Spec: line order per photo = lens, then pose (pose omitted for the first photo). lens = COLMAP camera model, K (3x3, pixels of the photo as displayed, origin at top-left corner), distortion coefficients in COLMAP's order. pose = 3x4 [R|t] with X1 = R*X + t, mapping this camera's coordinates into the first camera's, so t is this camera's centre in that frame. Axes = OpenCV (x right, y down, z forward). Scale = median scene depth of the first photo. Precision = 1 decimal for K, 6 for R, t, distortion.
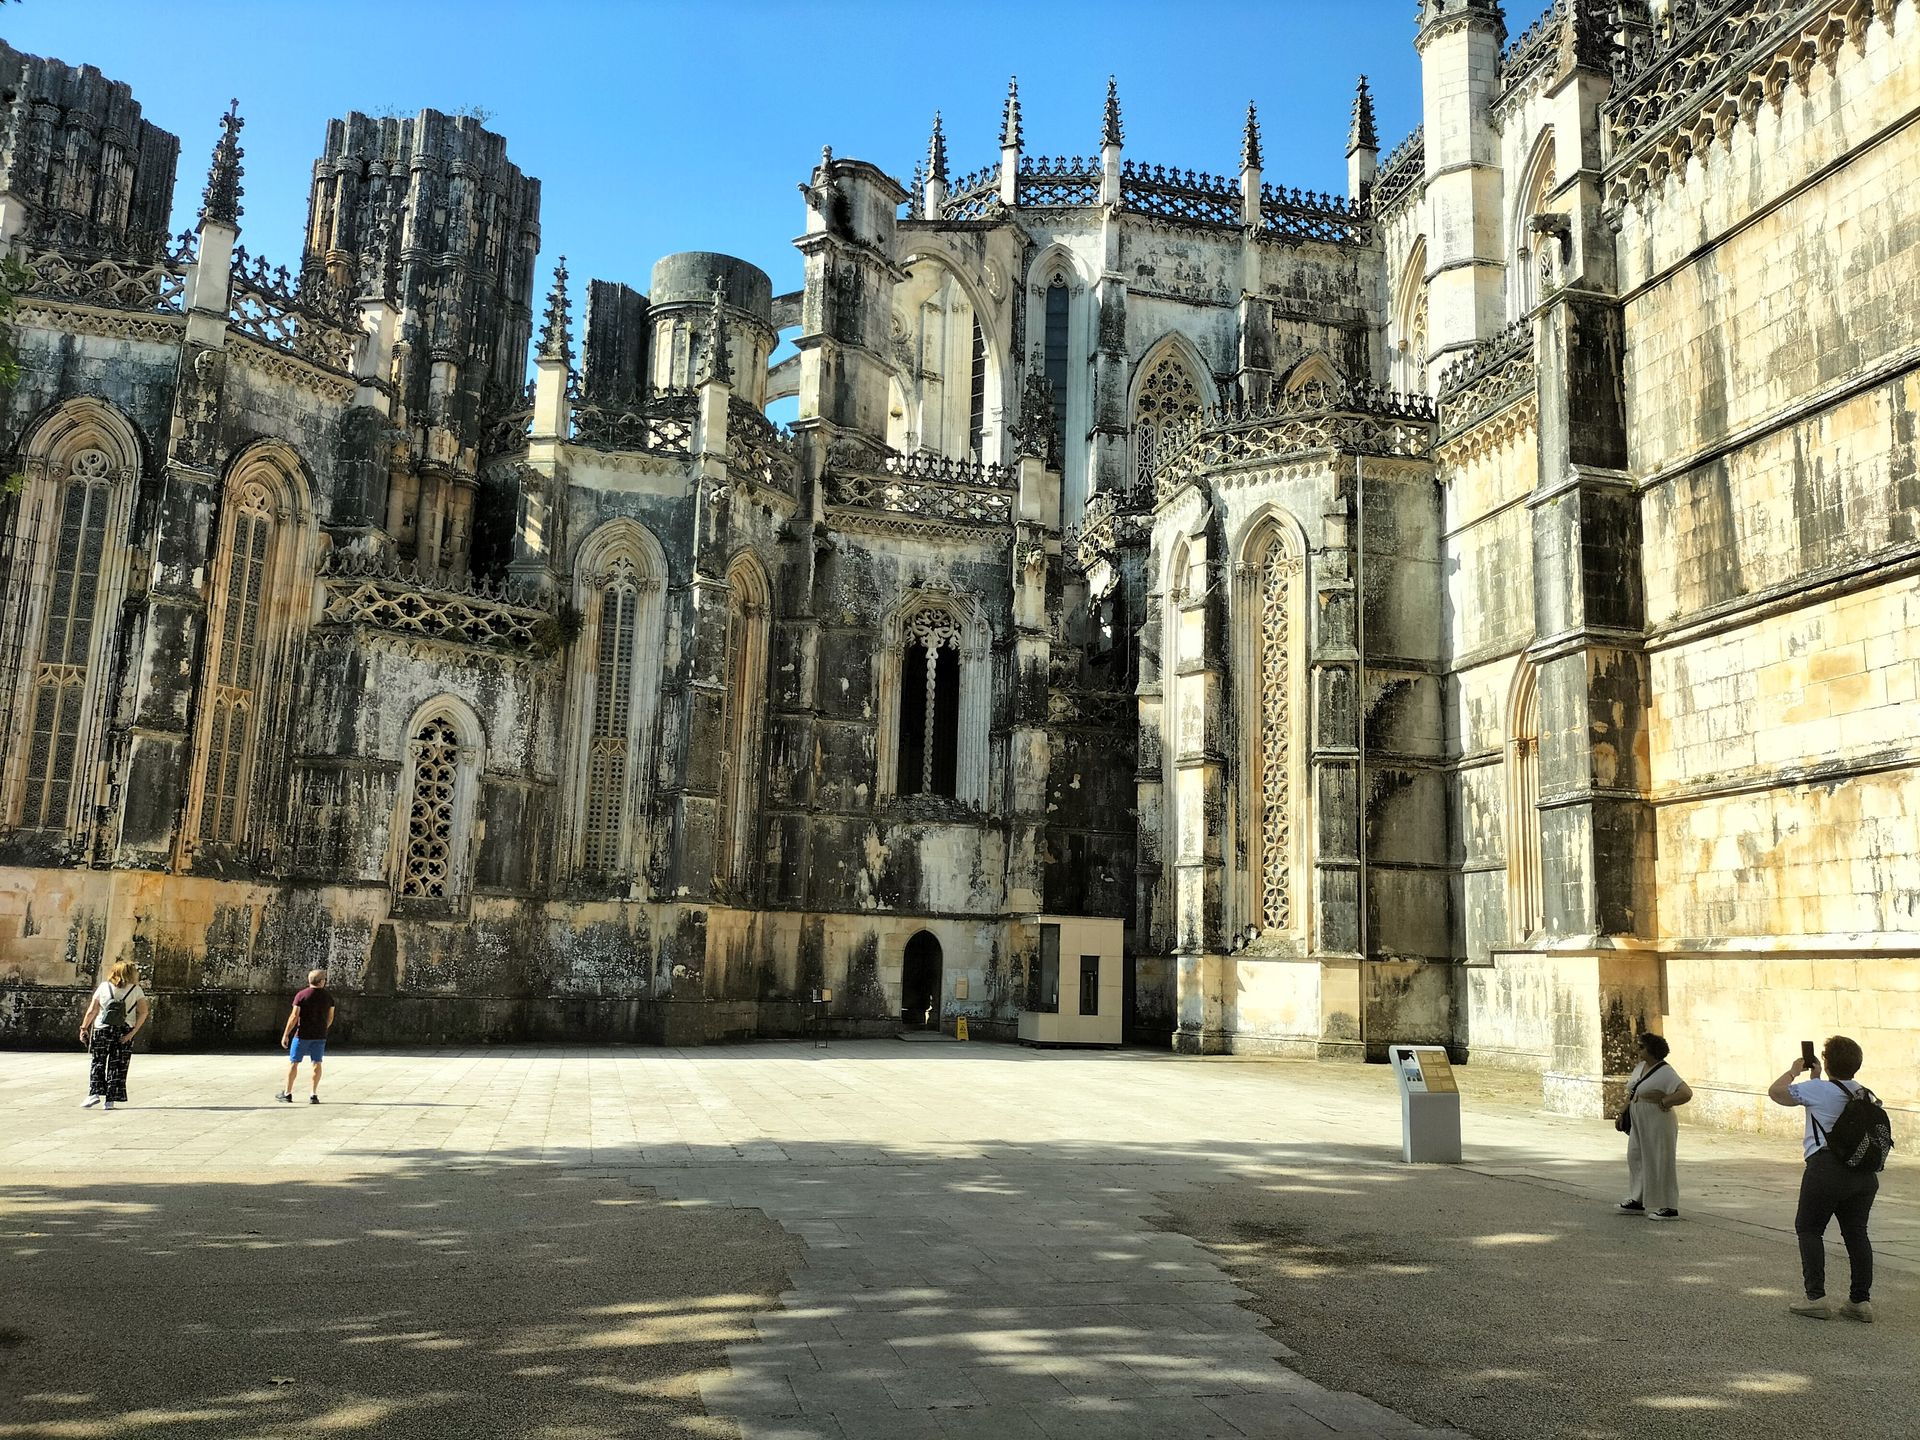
lens RADIAL K [[1479.8, 0, 979.3], [0, 1479.8, 740.2], [0, 0, 1]] dist [0.034420, -0.071920]
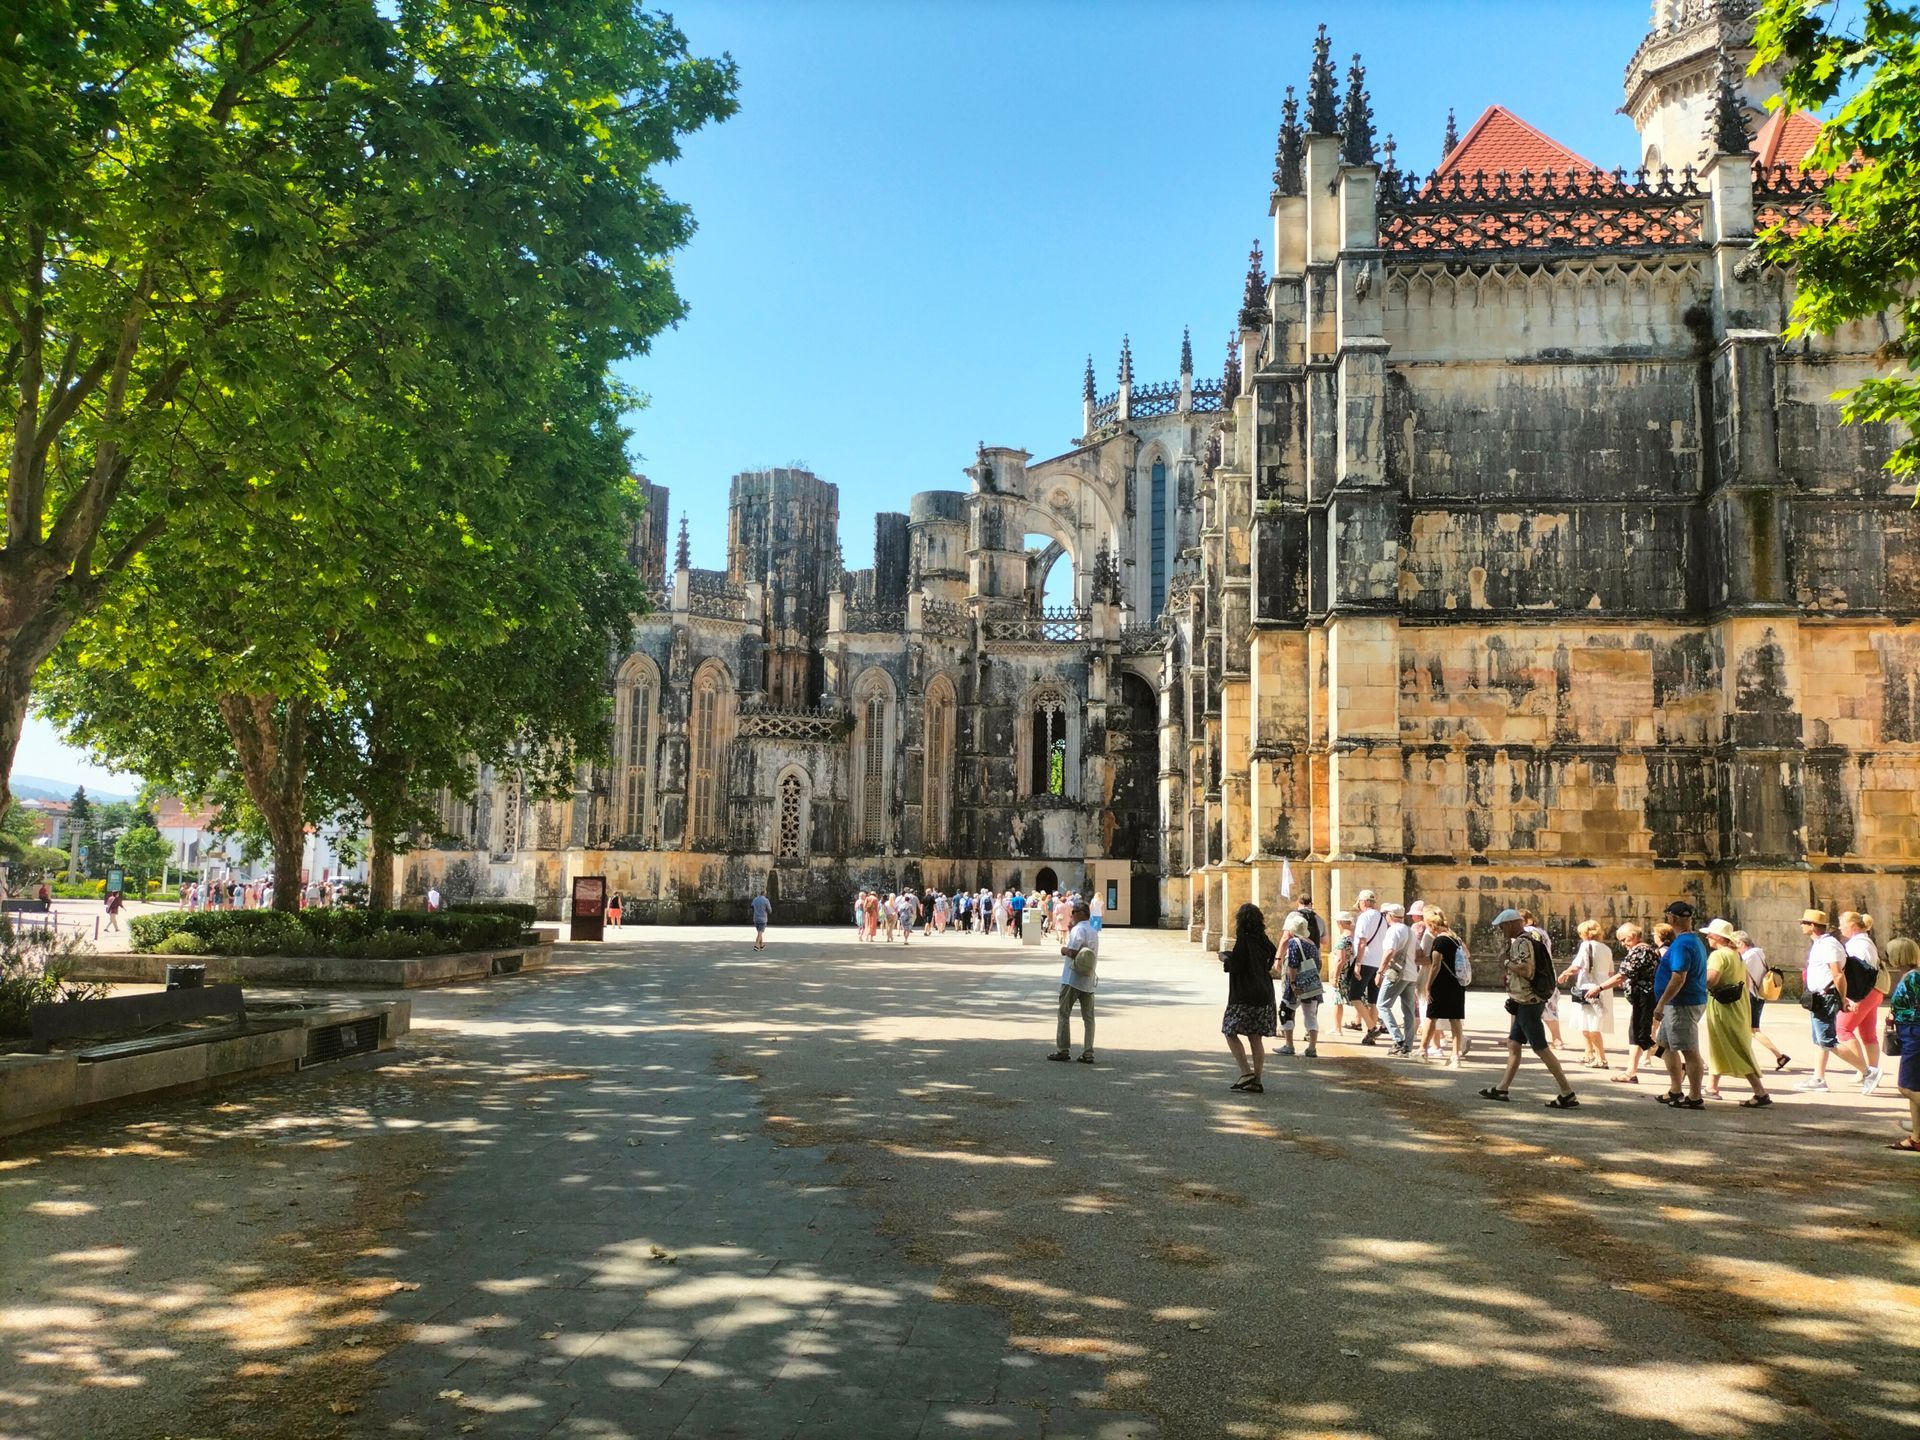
lens RADIAL K [[1479.8, 0, 956.6], [0, 1479.8, 714.9], [0, 0, 1]] dist [0.034420, -0.071920]
pose [[0.936935, -0.054966, -0.345154, 0.554662], [0.066507, 0.997551, 0.021674, -0.120470], [0.343118, -0.043262, 0.938296, -0.848851]]
